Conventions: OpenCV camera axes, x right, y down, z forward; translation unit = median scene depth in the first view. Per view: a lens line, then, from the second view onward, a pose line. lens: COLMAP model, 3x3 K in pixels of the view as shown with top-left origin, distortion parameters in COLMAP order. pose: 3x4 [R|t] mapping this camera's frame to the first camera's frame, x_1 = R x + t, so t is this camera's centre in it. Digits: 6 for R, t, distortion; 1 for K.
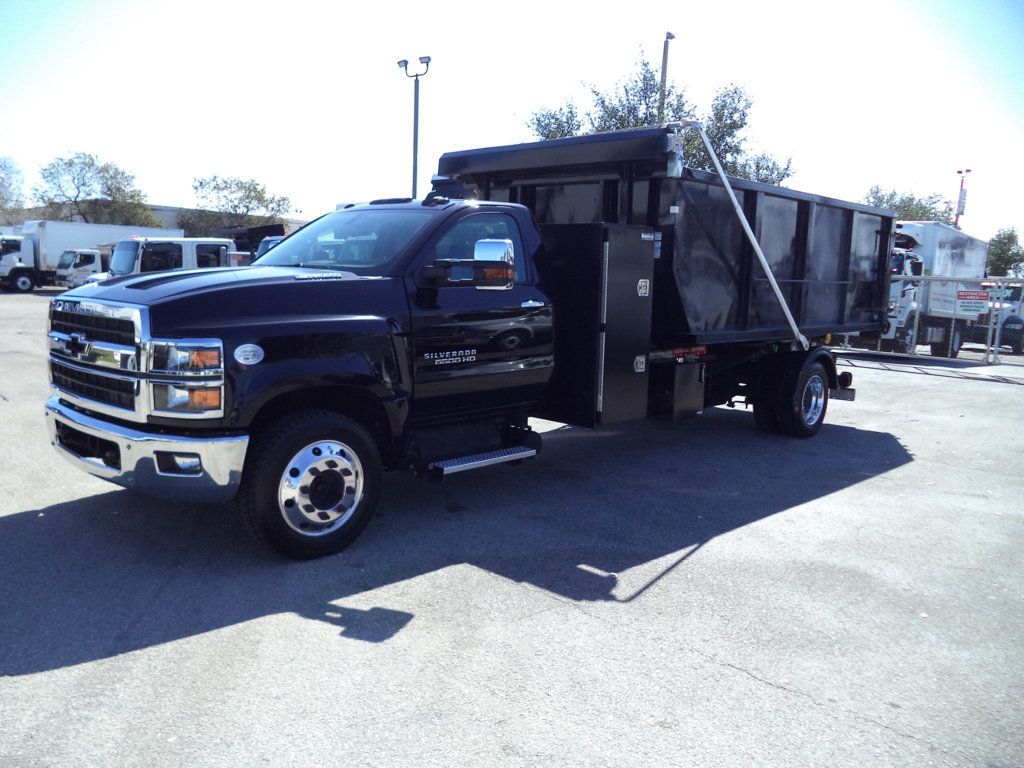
lens RADIAL K [[837.0, 0, 508.3], [0, 837.0, 381.5], [0, 0, 1]] dist [-0.018477, -0.012302]
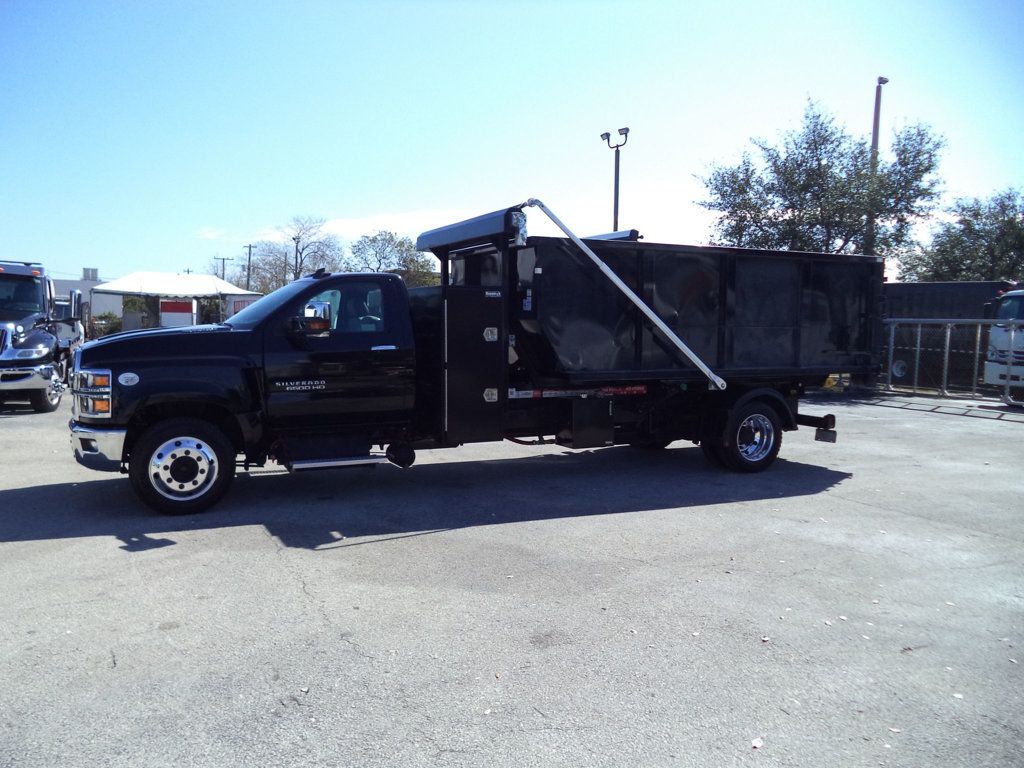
lens RADIAL K [[855.1, 0, 539.0], [0, 855.1, 379.5], [0, 0, 1]] dist [-0.011629, -0.011924]
pose [[0.939069, 0.000590, -0.343729, 0.904475], [-0.025098, 0.997447, -0.066855, 0.052674], [0.342812, 0.071409, 0.936686, -0.242071]]
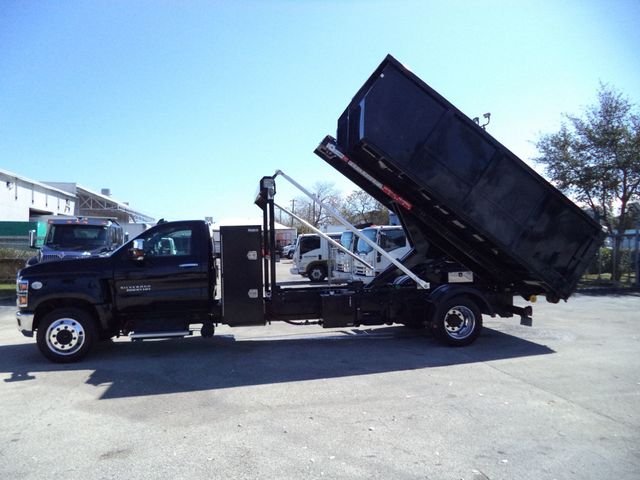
lens RADIAL K [[542.2, 0, 348.4], [0, 542.2, 237.2], [0, 0, 1]] dist [-0.005753, -0.020498]
pose [[0.806179, -0.051828, -0.589397, 1.511497], [-0.034097, 0.990431, -0.133731, 0.013350], [0.590689, 0.127908, 0.796697, 0.117924]]
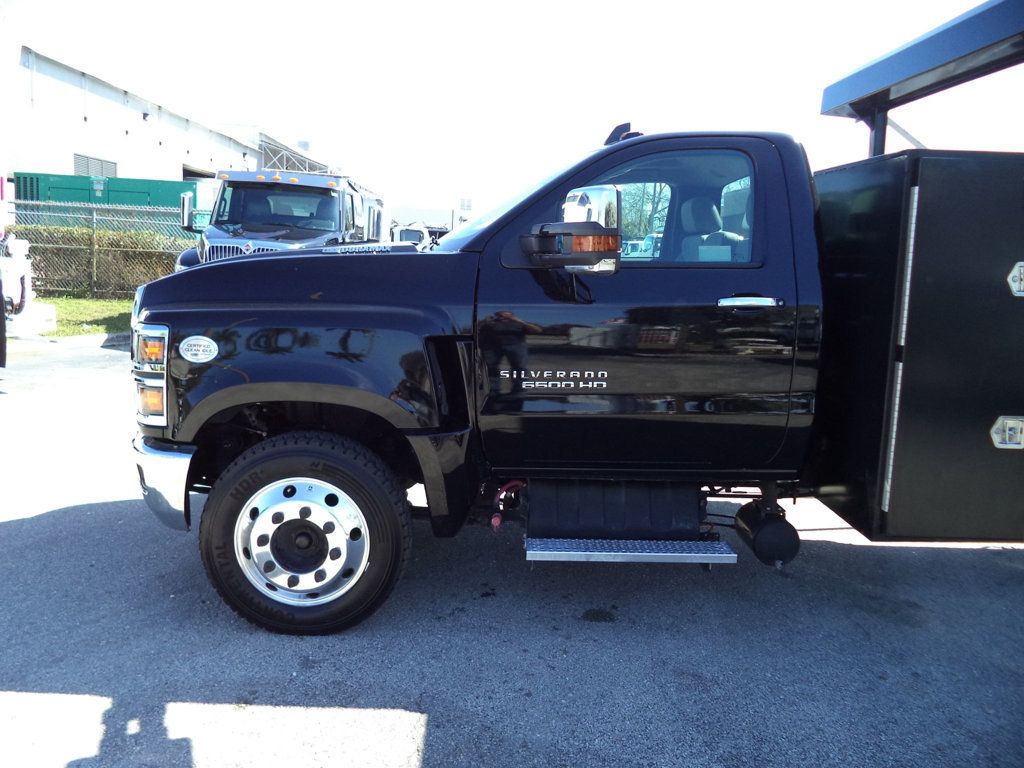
lens RADIAL K [[855.1, 0, 539.0], [0, 855.1, 379.5], [0, 0, 1]] dist [-0.011629, -0.011924]
pose [[0.713453, 0.095240, -0.694200, 0.415869], [-0.099403, 0.994457, 0.034274, -0.057221], [0.693616, 0.044553, 0.718966, 0.595281]]
